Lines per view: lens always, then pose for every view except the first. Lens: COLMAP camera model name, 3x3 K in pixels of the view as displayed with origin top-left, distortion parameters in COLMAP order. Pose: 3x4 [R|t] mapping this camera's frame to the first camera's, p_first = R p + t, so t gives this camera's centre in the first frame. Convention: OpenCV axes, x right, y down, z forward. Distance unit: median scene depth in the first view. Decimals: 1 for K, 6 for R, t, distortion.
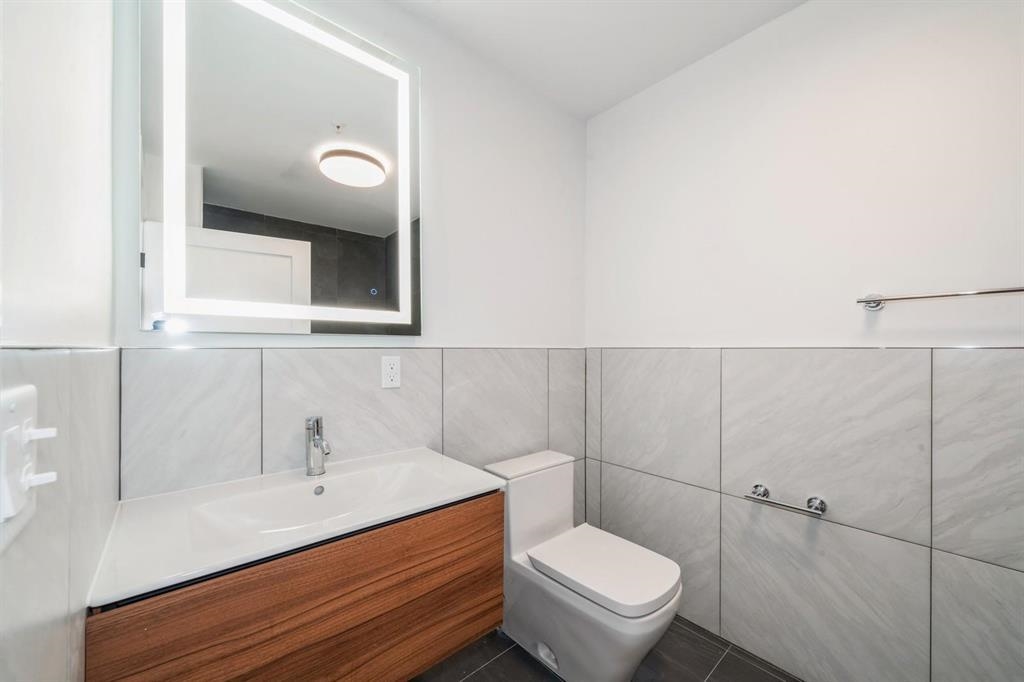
lens RADIAL K [[401.5, 0, 512.0], [0, 401.5, 341.0], [0, 0, 1]] dist [-0.000021, -0.000020]
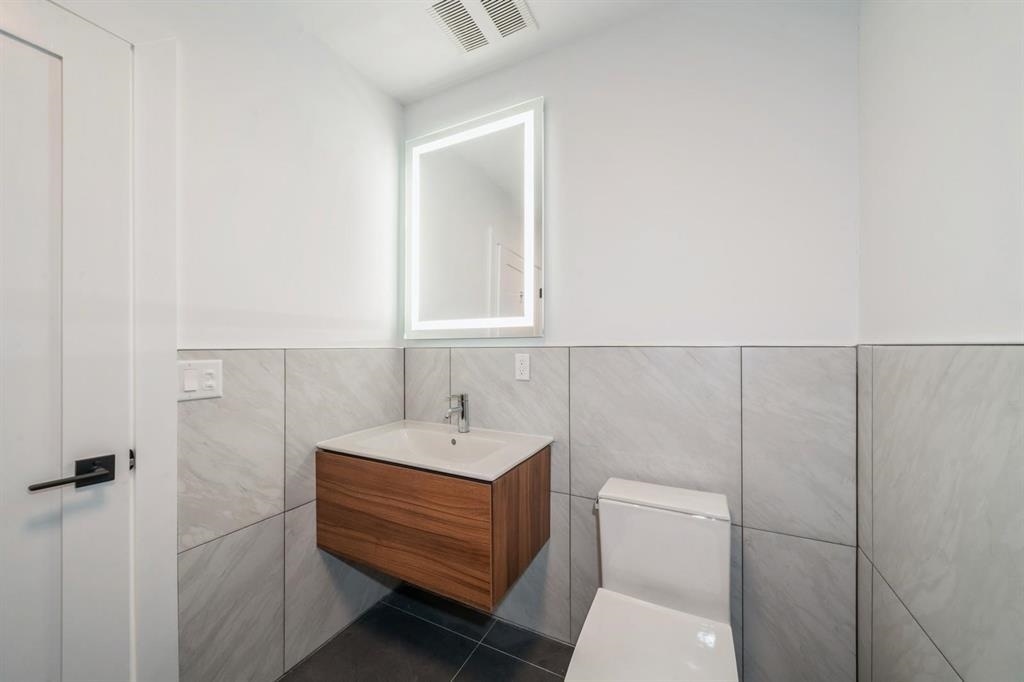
lens RADIAL K [[364.5, 0, 512.0], [0, 364.5, 341.0], [0, 0, 1]] dist [-0.000051, 0.000010]
pose [[0.359982, -0.017278, -0.932799, 0.912551], [0.021920, 0.999709, -0.010059, 0.012469], [0.932702, -0.016826, 0.360256, 0.742724]]
